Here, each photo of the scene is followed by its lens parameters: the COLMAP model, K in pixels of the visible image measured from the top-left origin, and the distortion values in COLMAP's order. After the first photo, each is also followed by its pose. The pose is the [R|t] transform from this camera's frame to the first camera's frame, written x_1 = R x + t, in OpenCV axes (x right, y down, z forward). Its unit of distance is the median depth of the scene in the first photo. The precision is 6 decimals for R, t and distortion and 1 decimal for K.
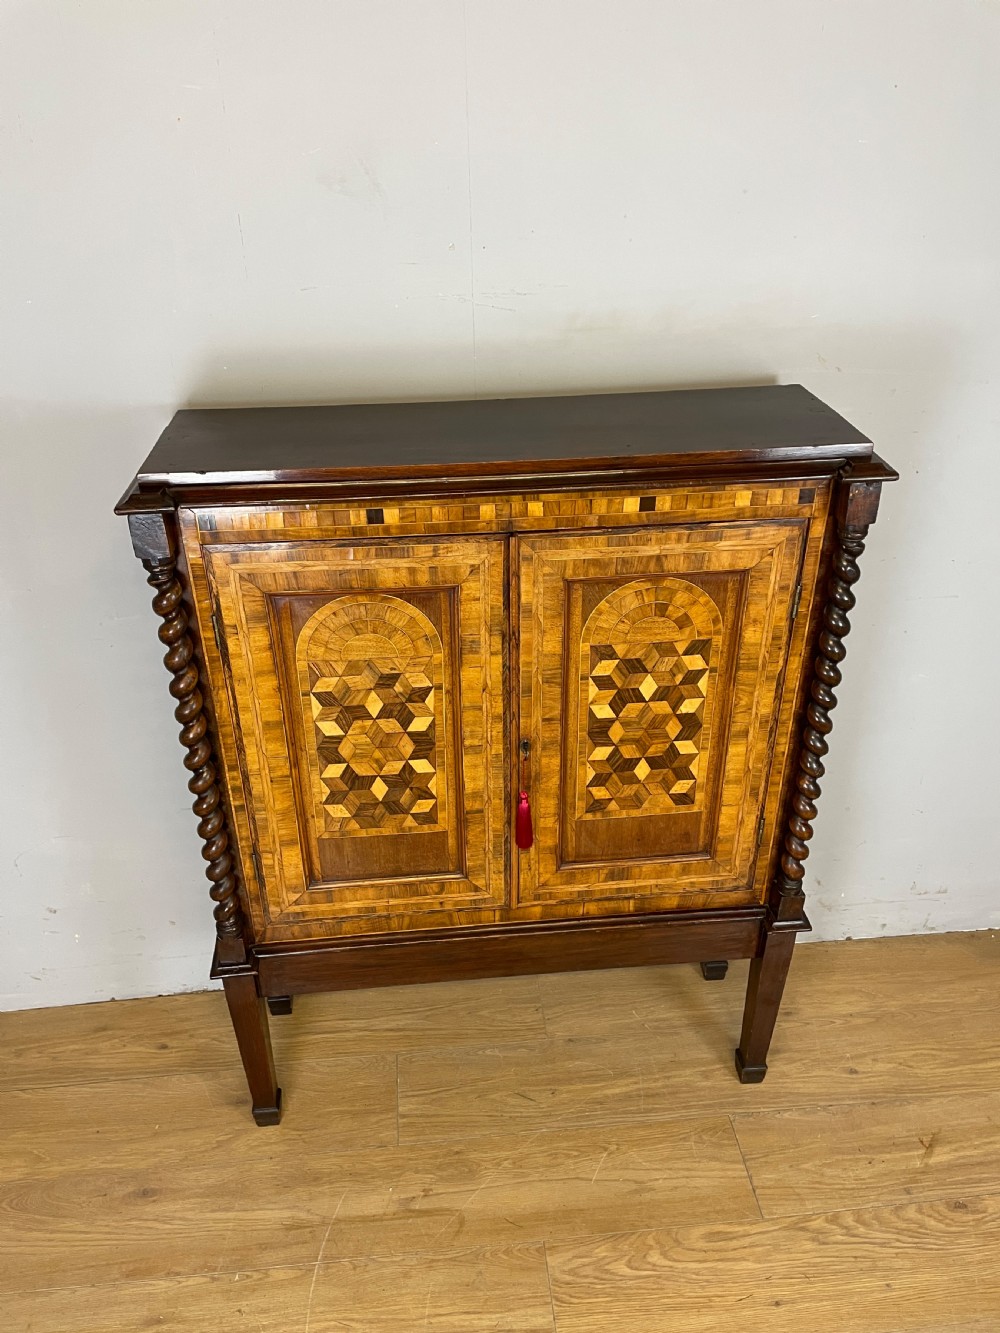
lens RADIAL K [[988.6, 0, 500.0], [0, 988.6, 666.5], [0, 0, 1]] dist [0.112502, -0.144410]
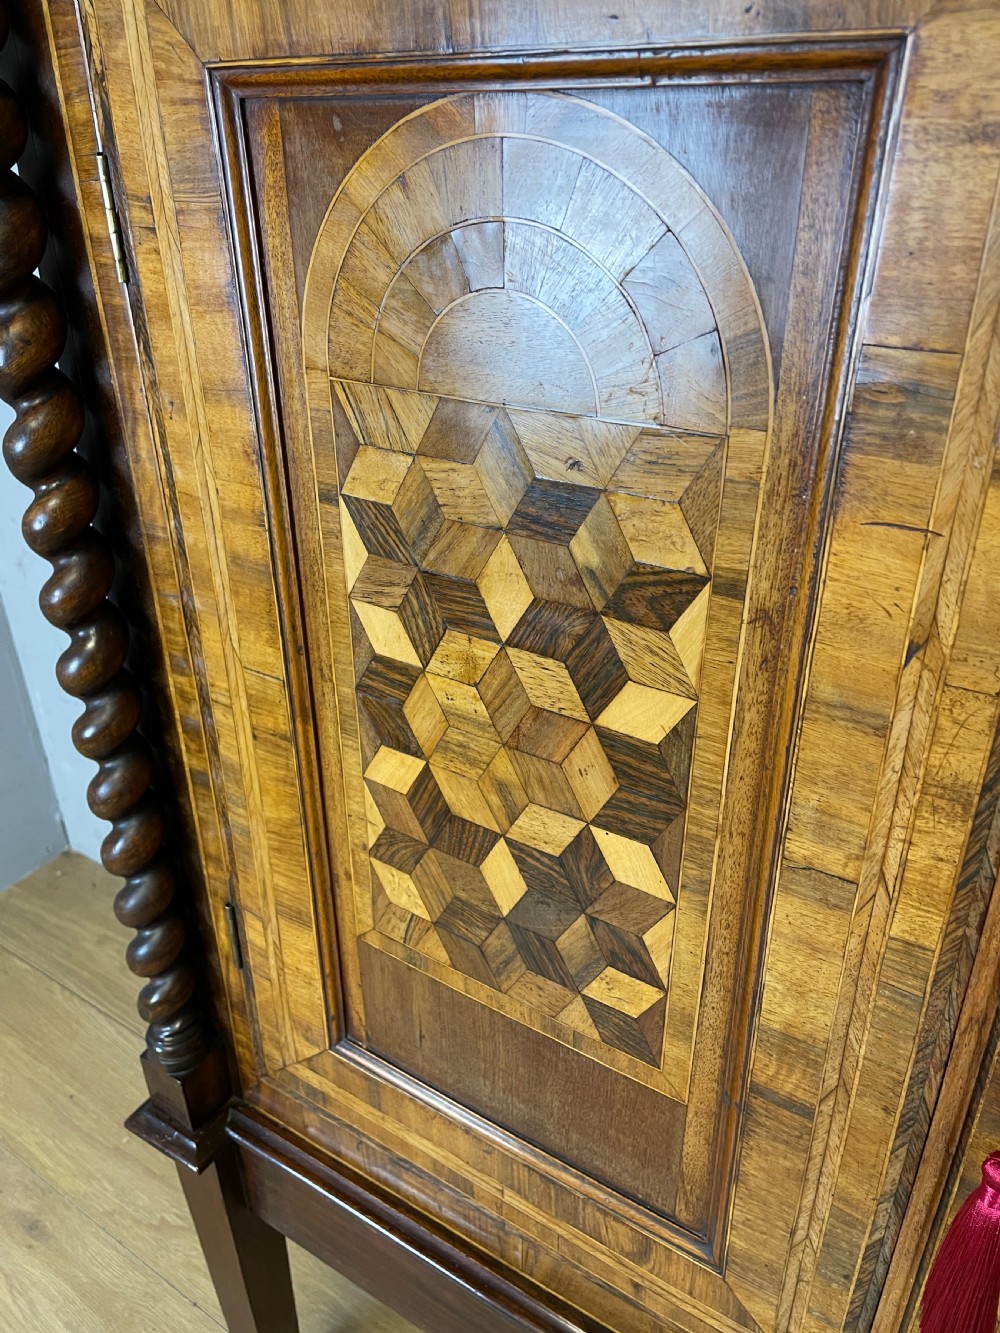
lens RADIAL K [[1005.3, 0, 503.0], [0, 1005.3, 653.8], [0, 0, 1]] dist [0.093799, -0.126116]
pose [[0.788660, 0.284090, -0.545259, 0.032405], [-0.306876, 0.950366, 0.051294, 0.038058], [0.532768, 0.126873, 0.836697, 0.702319]]
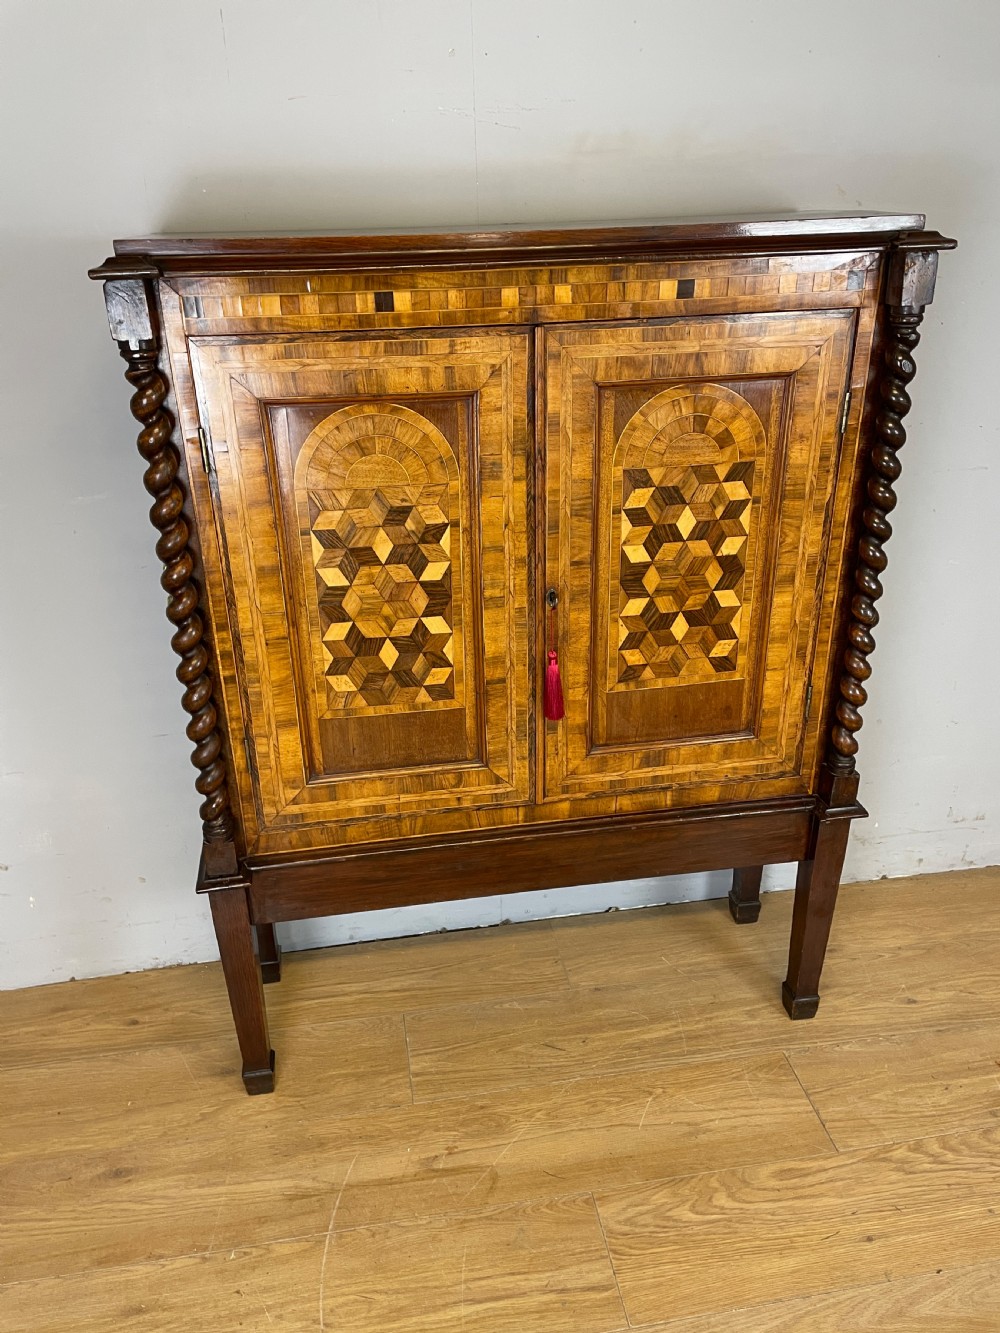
lens RADIAL K [[992.5, 0, 499.5], [0, 992.5, 671.4], [0, 0, 1]] dist [0.111977, -0.146017]
pose [[0.997814, -0.037765, 0.054231, -0.069846], [0.042683, 0.994789, -0.092590, 0.218803], [-0.050452, 0.094703, 0.994226, 0.111456]]
